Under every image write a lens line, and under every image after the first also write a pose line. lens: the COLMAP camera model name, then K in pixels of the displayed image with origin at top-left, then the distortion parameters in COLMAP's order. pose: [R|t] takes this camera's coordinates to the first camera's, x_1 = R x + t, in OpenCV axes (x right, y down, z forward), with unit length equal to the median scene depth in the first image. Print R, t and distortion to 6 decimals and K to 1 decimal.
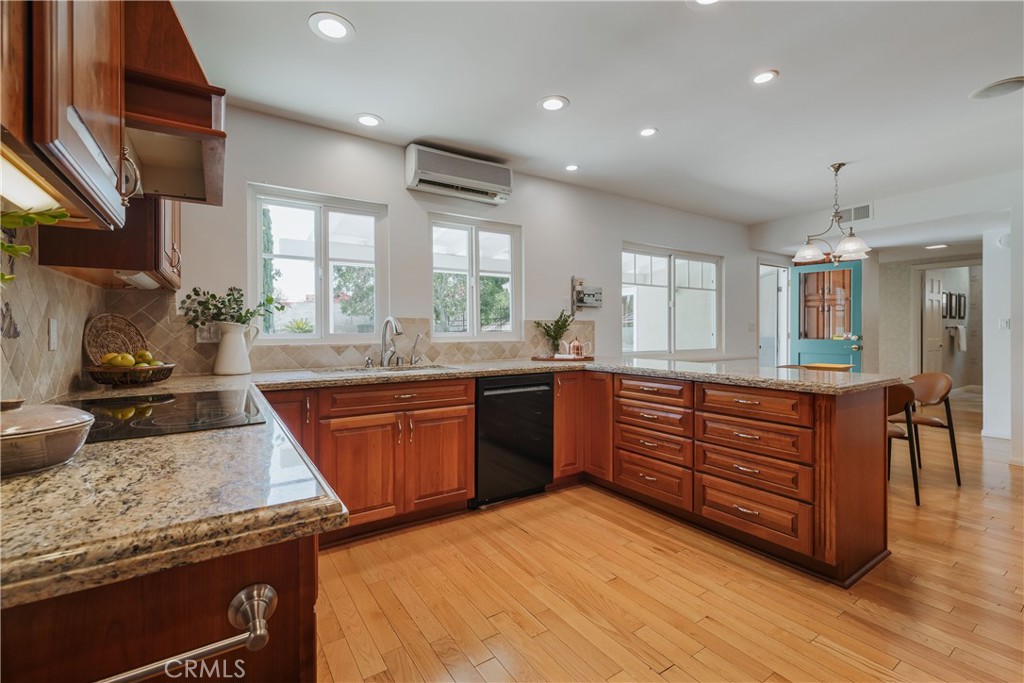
lens RADIAL K [[443.4, 0, 512.7], [0, 443.4, 335.7], [0, 0, 1]] dist [-0.000276, 0.000287]
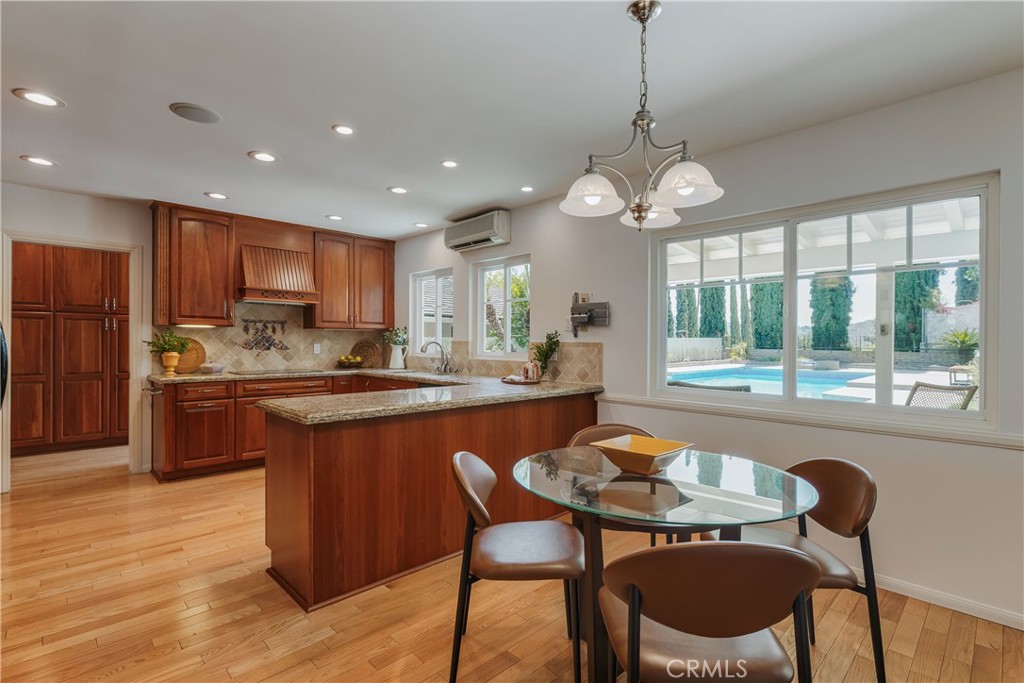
lens RADIAL K [[483.1, 0, 516.3], [0, 483.1, 345.8], [0, 0, 1]] dist [0.000308, -0.000049]
pose [[0.186823, 0.014843, -0.982281, 1.333515], [-0.017950, 0.999771, 0.011693, -0.044944], [0.982230, 0.015447, 0.187047, 0.869096]]
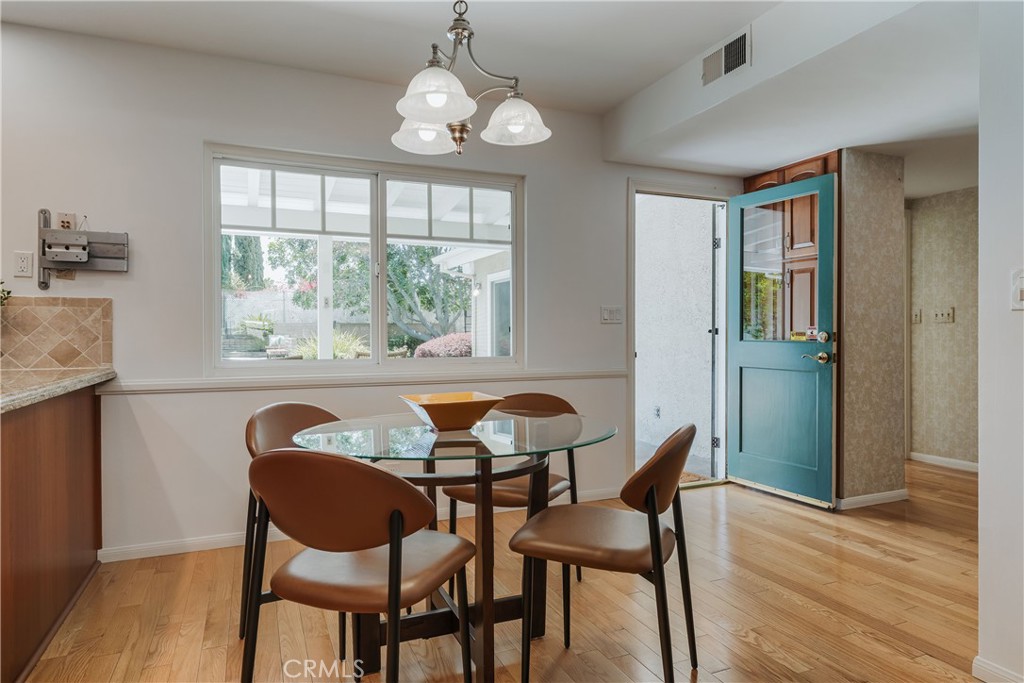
lens RADIAL K [[610.1, 0, 512.0], [0, 610.1, 341.5], [0, 0, 1]] dist [0.000950, 0.000577]
pose [[0.982777, 0.004024, -0.184753, 0.983263], [-0.003272, 0.999985, 0.004374, 0.013838], [0.184768, -0.003694, 0.982775, 0.512204]]
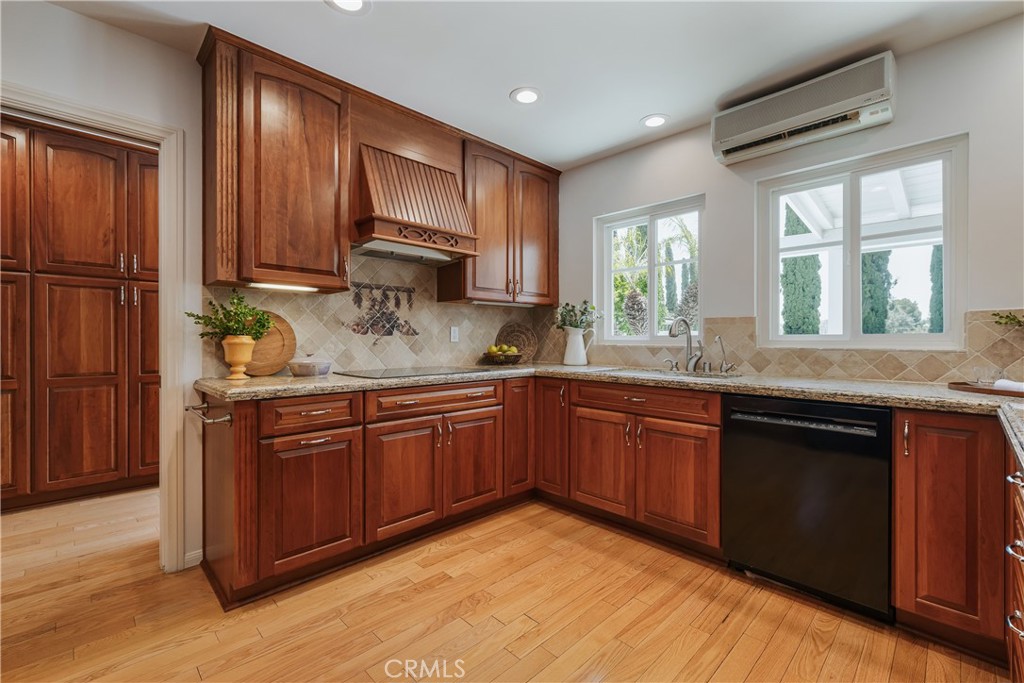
lens RADIAL K [[441.0, 0, 512.1], [0, 441.0, 342.6], [0, 0, 1]] dist [-0.000566, 0.000867]
pose [[0.187379, 0.015098, -0.982172, 0.508342], [-0.013964, 0.999822, 0.012705, 0.003014], [0.982188, 0.011334, 0.187557, 0.430774]]
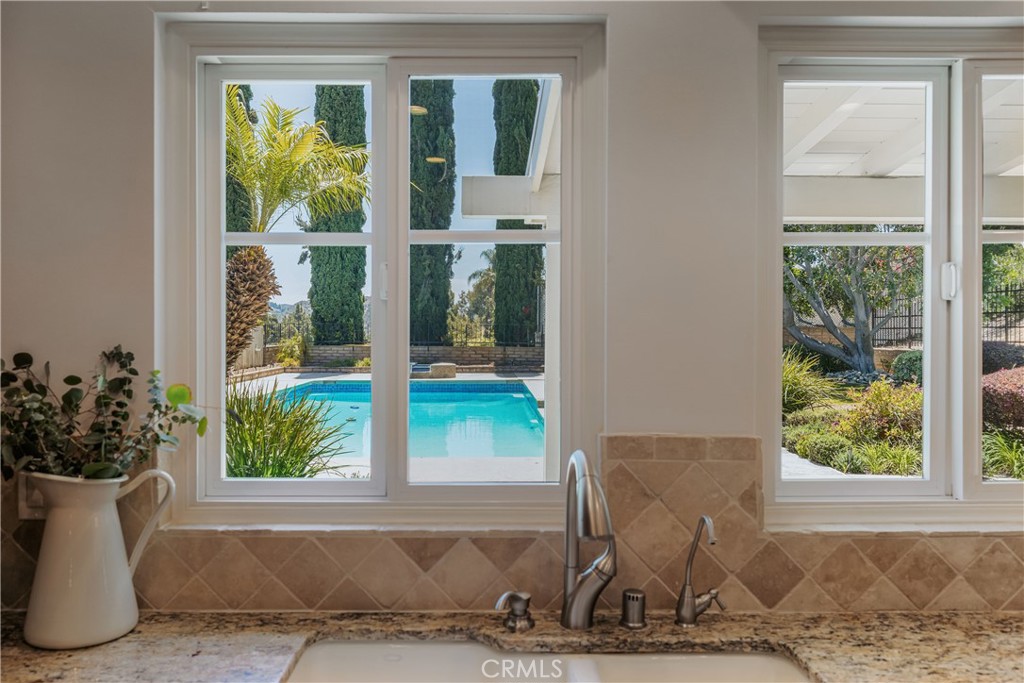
lens RADIAL K [[825.7, 0, 495.8], [0, 825.7, 335.8], [0, 0, 1]] dist [0.002830, 0.000315]
pose [[0.839267, 0.010742, -0.543614, -0.056262], [-0.011824, 0.999929, 0.001505, -0.098275], [0.543591, 0.005165, 0.839334, 0.517860]]
